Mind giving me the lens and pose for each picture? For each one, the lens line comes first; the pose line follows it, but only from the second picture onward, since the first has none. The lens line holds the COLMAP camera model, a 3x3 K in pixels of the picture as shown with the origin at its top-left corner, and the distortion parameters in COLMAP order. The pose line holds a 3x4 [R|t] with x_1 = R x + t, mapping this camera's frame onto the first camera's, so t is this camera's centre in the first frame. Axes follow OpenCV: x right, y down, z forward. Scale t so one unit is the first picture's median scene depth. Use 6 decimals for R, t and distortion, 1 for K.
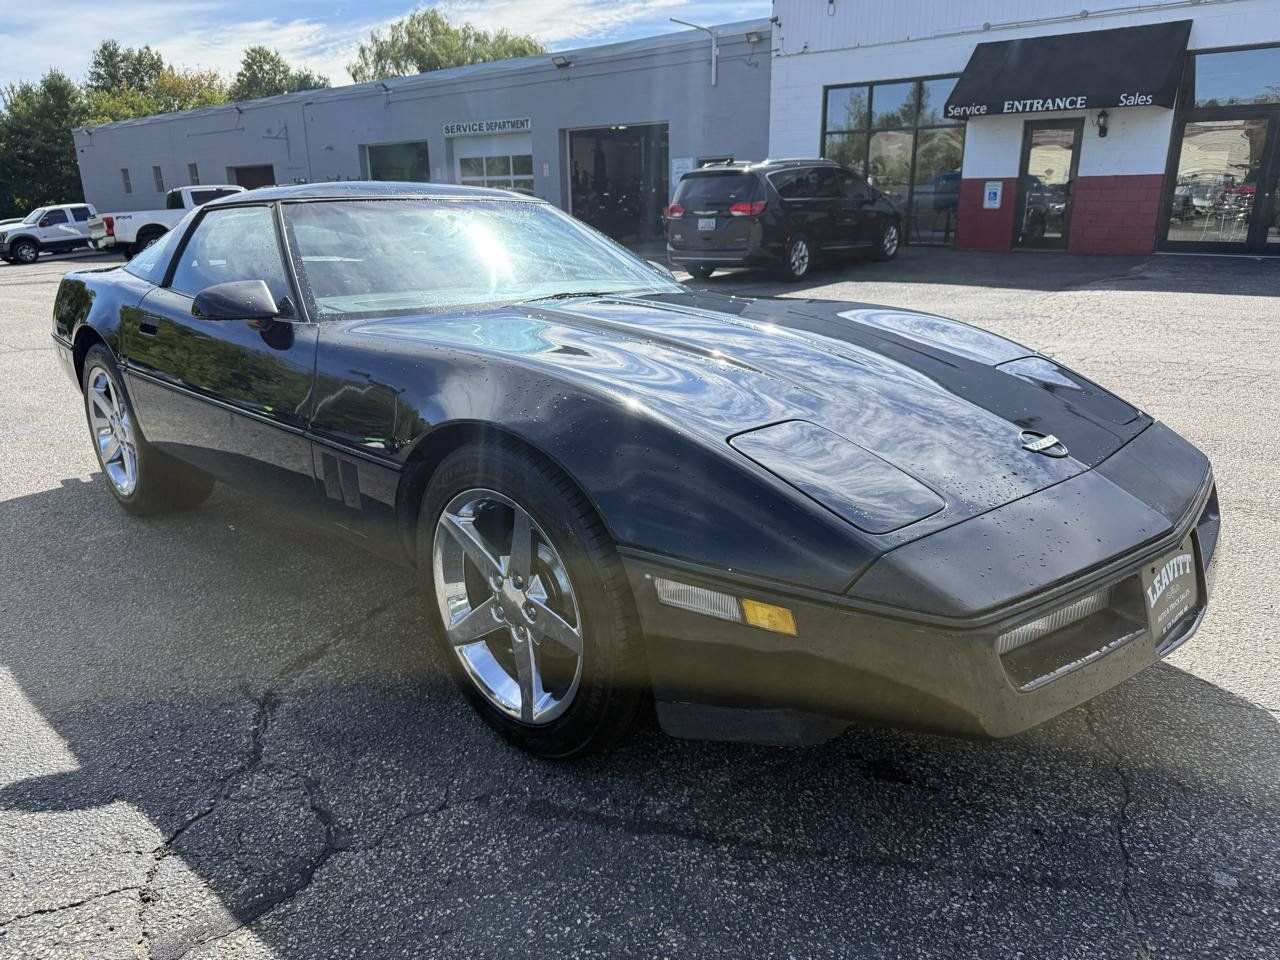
lens RADIAL K [[895.9, 0, 637.2], [0, 895.9, 488.1], [0, 0, 1]] dist [0.001371, -0.012403]
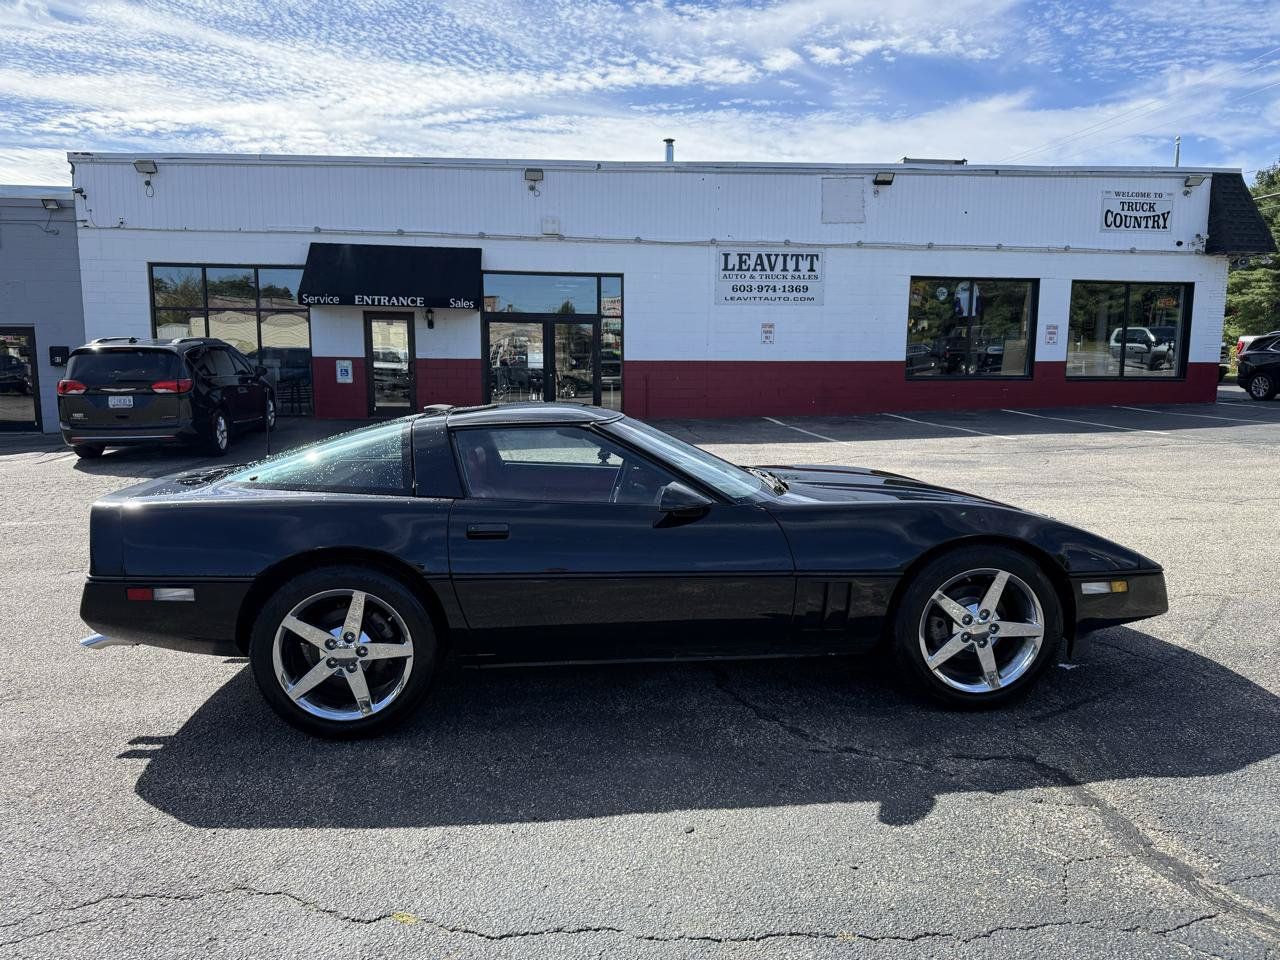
lens RADIAL K [[866.4, 0, 642.1], [0, 866.4, 494.2], [0, 0, 1]] dist [0.100736, -0.165375]
pose [[0.659444, -0.094286, 0.745818, -0.206355], [0.216074, 0.974012, -0.067916, -0.018570], [-0.720032, 0.205939, 0.662679, 0.022560]]
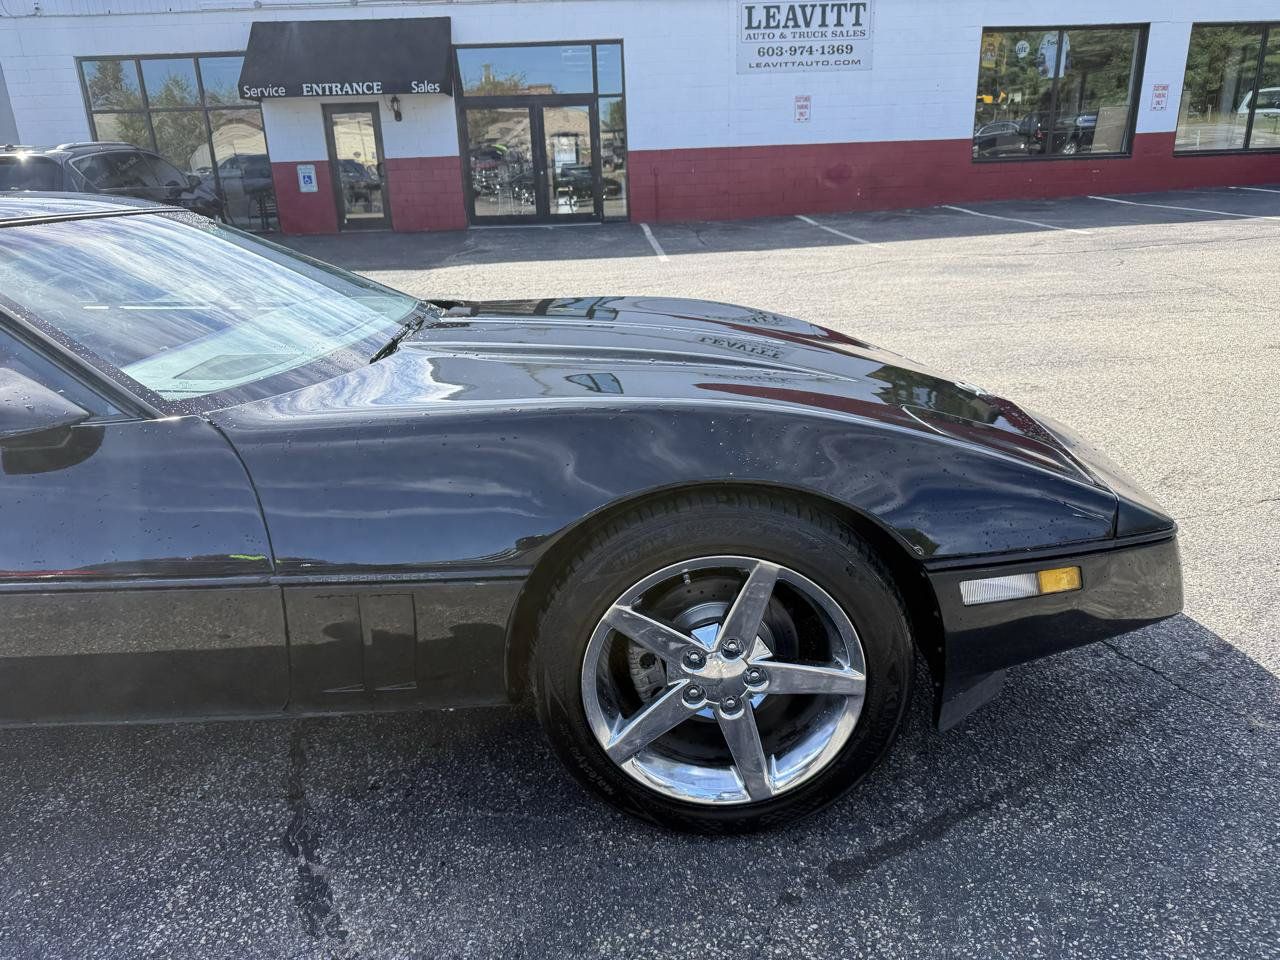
lens RADIAL K [[895.9, 0, 637.2], [0, 895.9, 488.1], [0, 0, 1]] dist [0.001371, -0.012403]
pose [[0.718133, -0.246933, 0.650622, -0.074343], [0.235053, 0.966052, 0.107206, -0.016528], [-0.655008, 0.075942, 0.751796, 0.040850]]
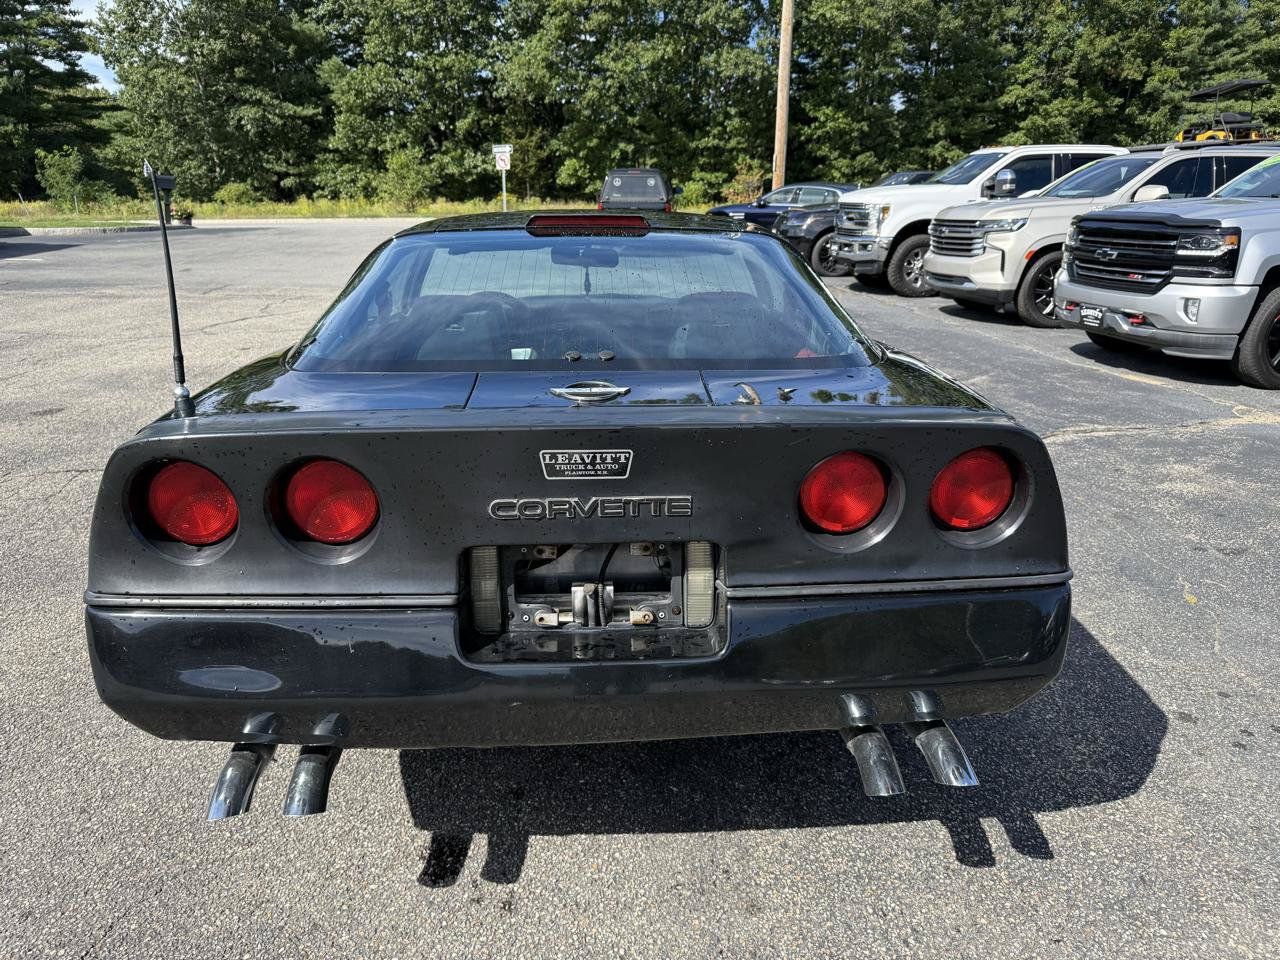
lens RADIAL K [[895.9, 0, 637.2], [0, 895.9, 488.1], [0, 0, 1]] dist [0.001371, -0.012403]
pose [[-0.723338, -0.188636, 0.664228, -0.174047], [0.204247, 0.860461, 0.466787, -0.093834], [-0.659595, 0.473311, -0.583876, 0.298944]]
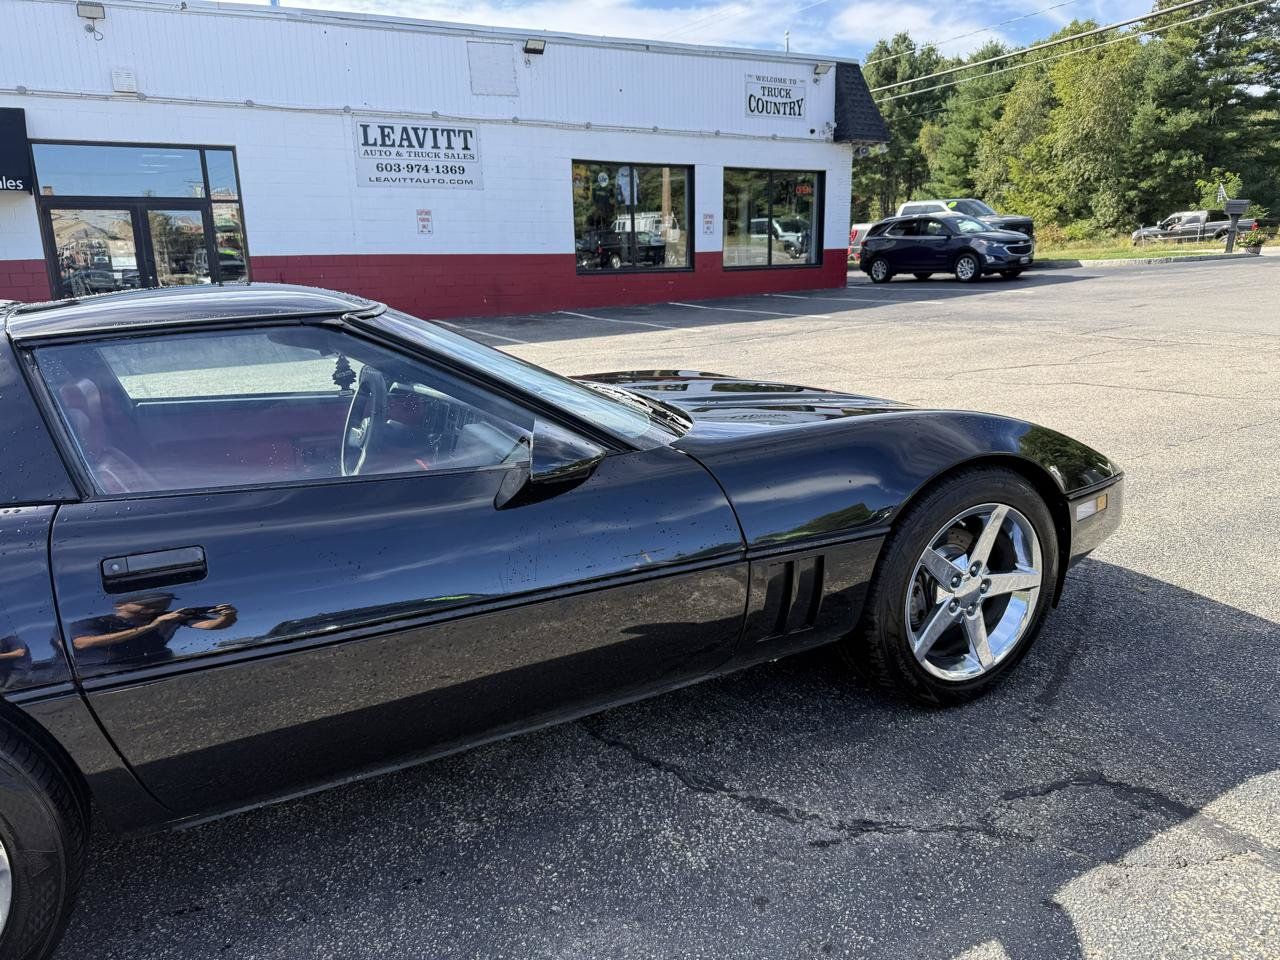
lens RADIAL K [[891.2, 0, 643.8], [0, 891.2, 495.1], [0, 0, 1]] dist [0.000048, -0.006065]
pose [[0.315815, -0.234442, 0.919401, -0.152830], [0.304560, 0.942765, 0.135783, -0.034134], [-0.898612, 0.237131, 0.369141, 0.094857]]
